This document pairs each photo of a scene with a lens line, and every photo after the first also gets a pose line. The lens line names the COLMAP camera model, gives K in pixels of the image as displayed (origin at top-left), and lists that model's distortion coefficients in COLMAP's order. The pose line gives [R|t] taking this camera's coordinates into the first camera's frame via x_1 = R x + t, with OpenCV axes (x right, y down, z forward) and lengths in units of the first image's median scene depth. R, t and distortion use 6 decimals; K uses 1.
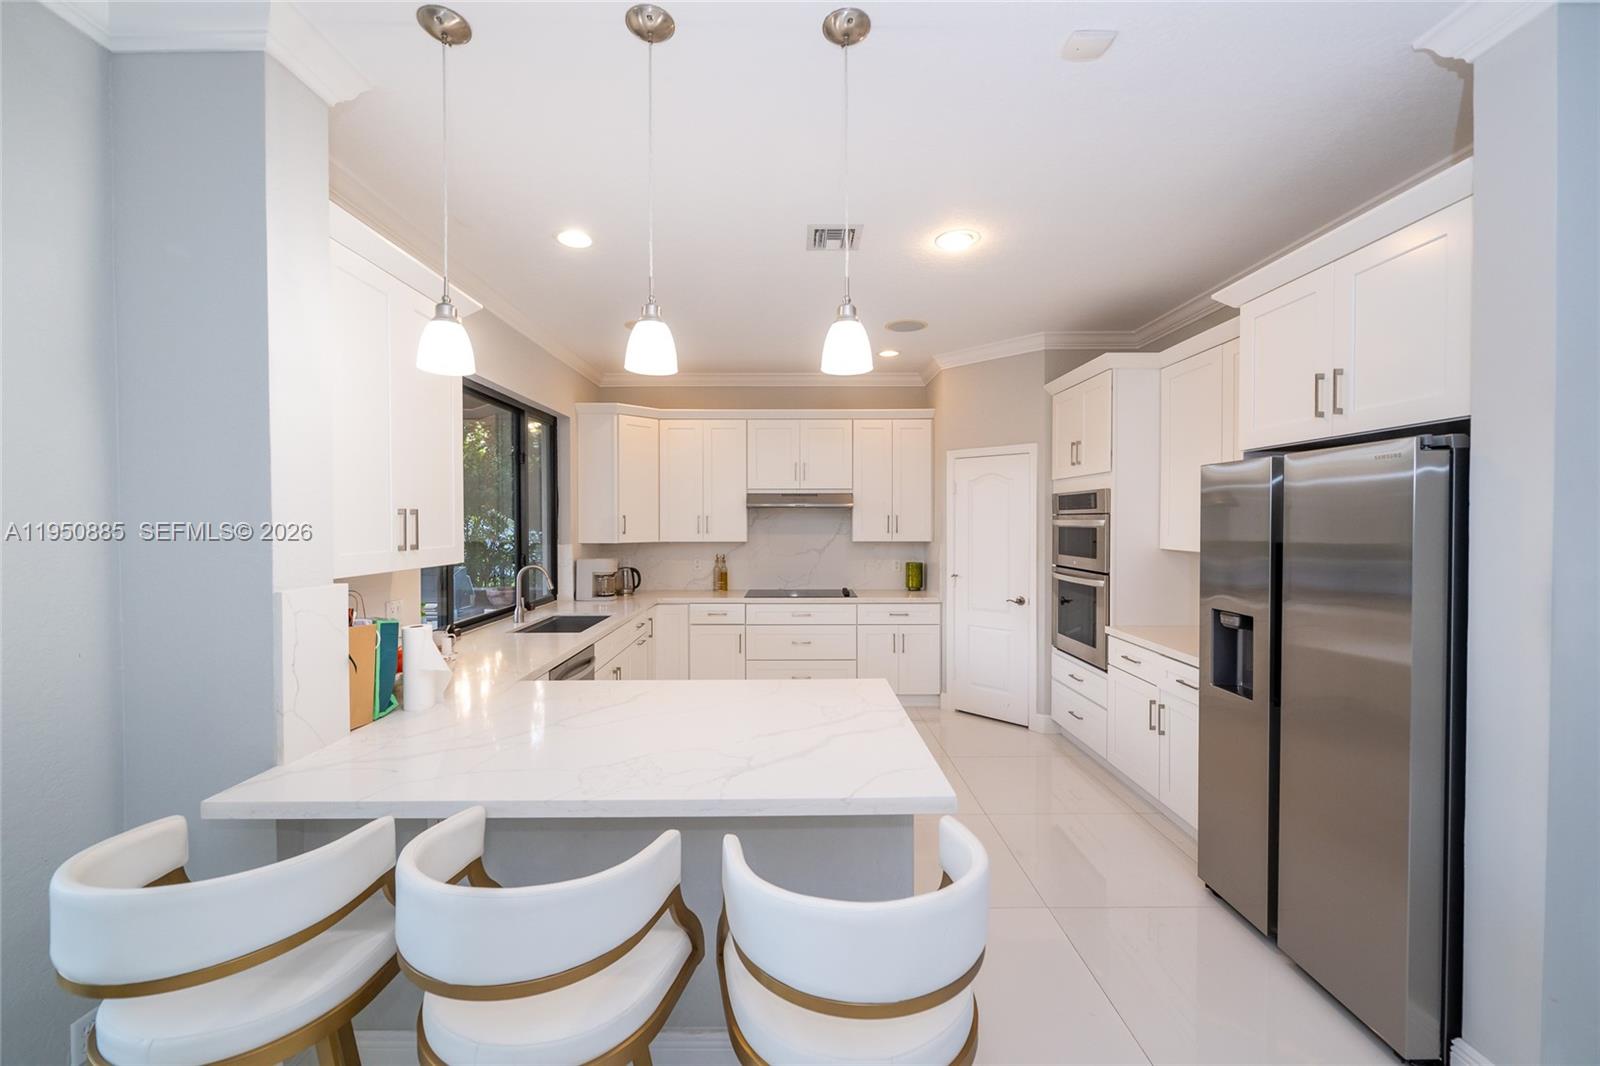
lens RADIAL K [[631.2, 0, 786.6], [0, 631.2, 527.0], [0, 0, 1]] dist [-0.002170, 0.000009]
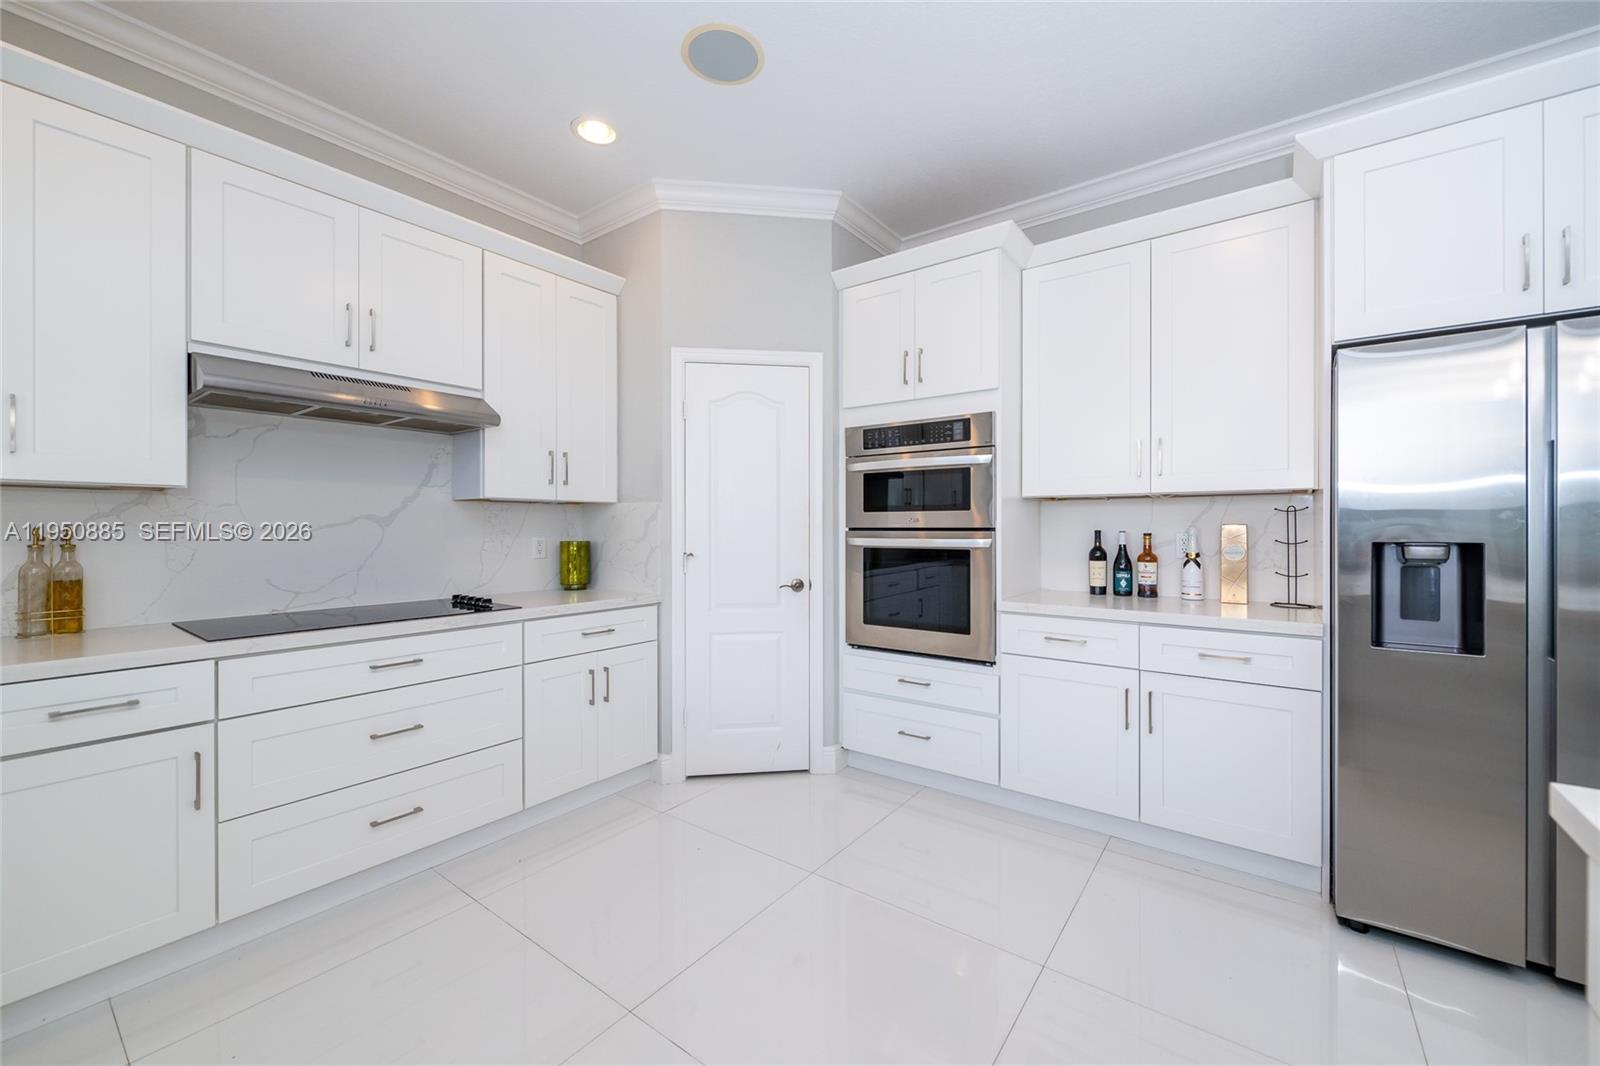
lens RADIAL K [[631.2, 0, 800.2], [0, 631.2, 527.9], [0, 0, 1]] dist [-0.002170, 0.000009]
pose [[0.598284, 0.000422, 0.801284, -0.146969], [0.008884, 0.999935, -0.007160, 0.054500], [-0.801235, 0.011403, 0.598242, 0.531548]]
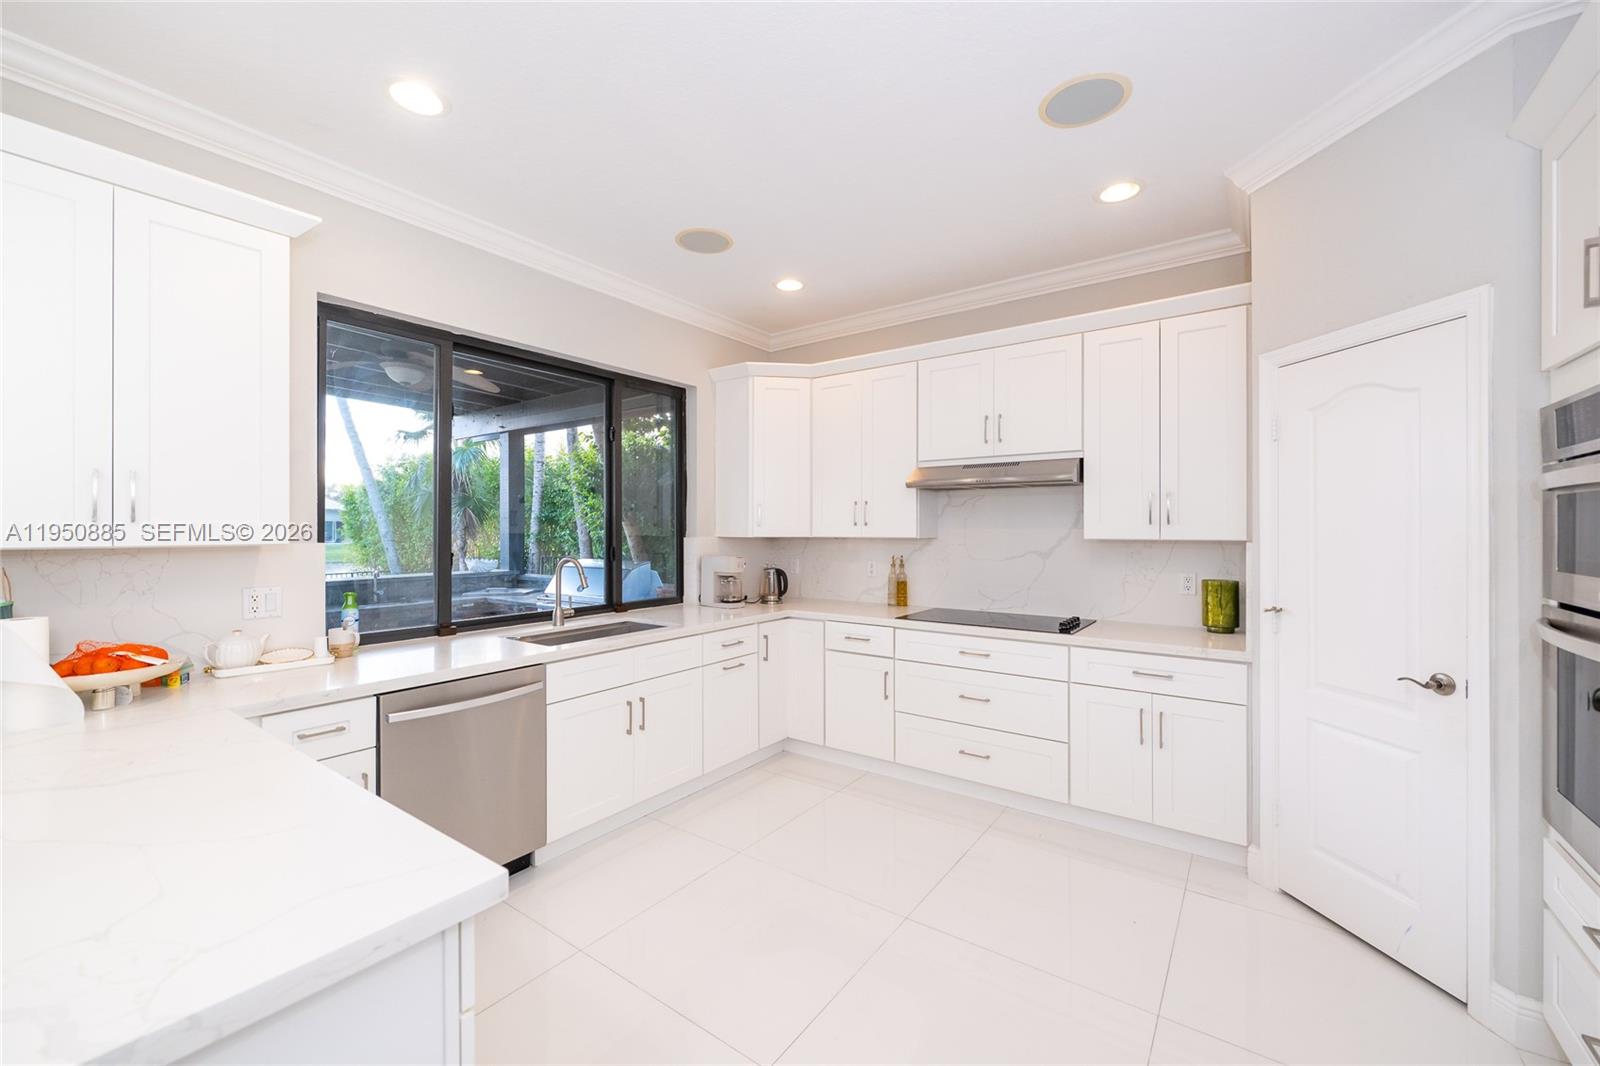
lens RADIAL K [[631.2, 0, 790.3], [0, 631.2, 530.1], [0, 0, 1]] dist [-0.002170, 0.000009]
pose [[0.806550, 0.001622, -0.591163, 0.242192], [-0.006167, 0.999965, -0.005670, 0.020472], [0.591133, 0.008218, 0.806532, 0.378589]]
